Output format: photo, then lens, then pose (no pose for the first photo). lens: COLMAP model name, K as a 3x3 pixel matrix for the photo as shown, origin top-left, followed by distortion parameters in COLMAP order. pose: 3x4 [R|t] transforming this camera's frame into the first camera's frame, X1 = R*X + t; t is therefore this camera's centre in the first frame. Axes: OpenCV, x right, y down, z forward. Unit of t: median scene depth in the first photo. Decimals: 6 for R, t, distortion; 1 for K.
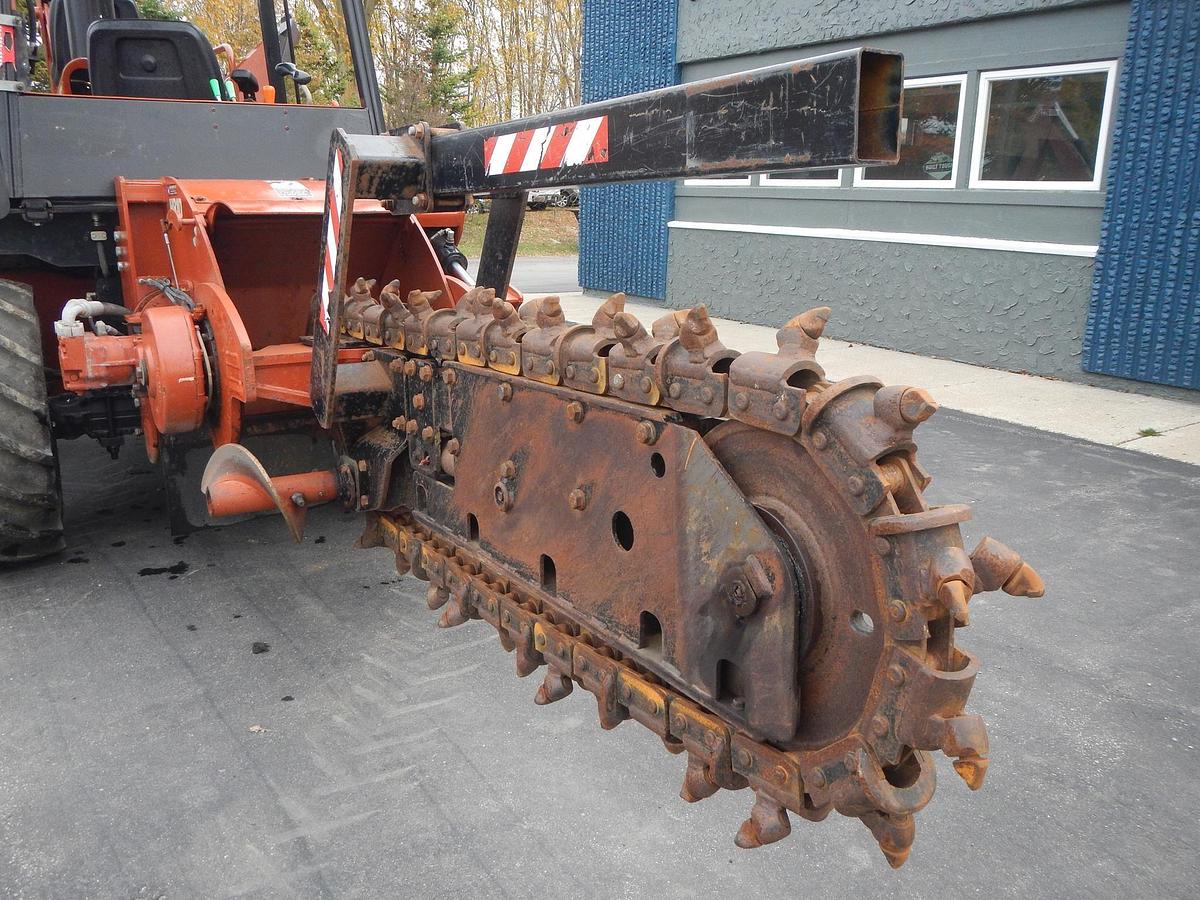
lens RADIAL K [[1028.9, 0, 600.0], [0, 1028.9, 450.0], [0, 0, 1]] dist [0.000762, -0.009847]
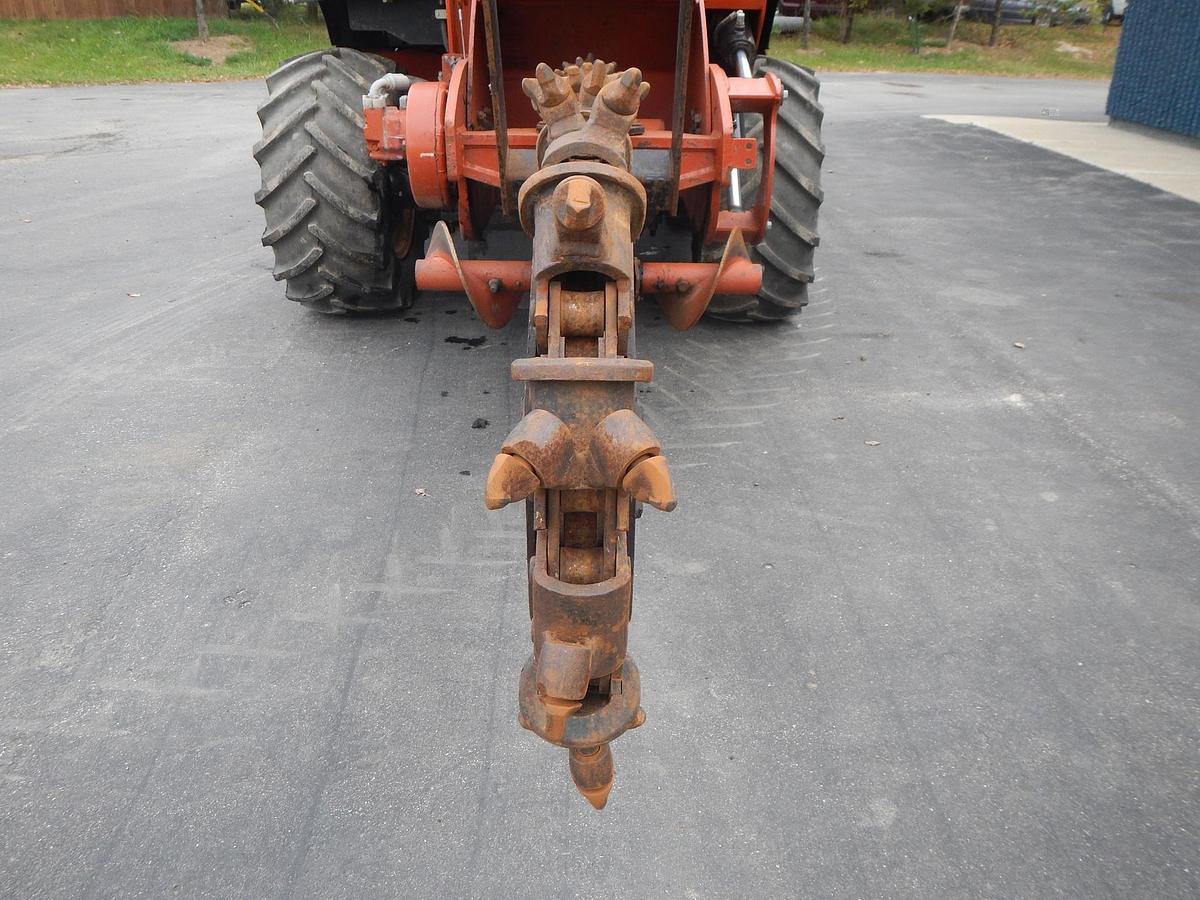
lens RADIAL K [[996.5, 0, 600.0], [0, 996.5, 474.1], [0, 0, 1]] dist [-0.013267, -0.007746]
pose [[0.851805, 0.233621, -0.468882, 0.254015], [-0.137688, 0.963427, 0.229894, -0.011162], [0.505441, -0.131265, 0.852818, 0.163727]]
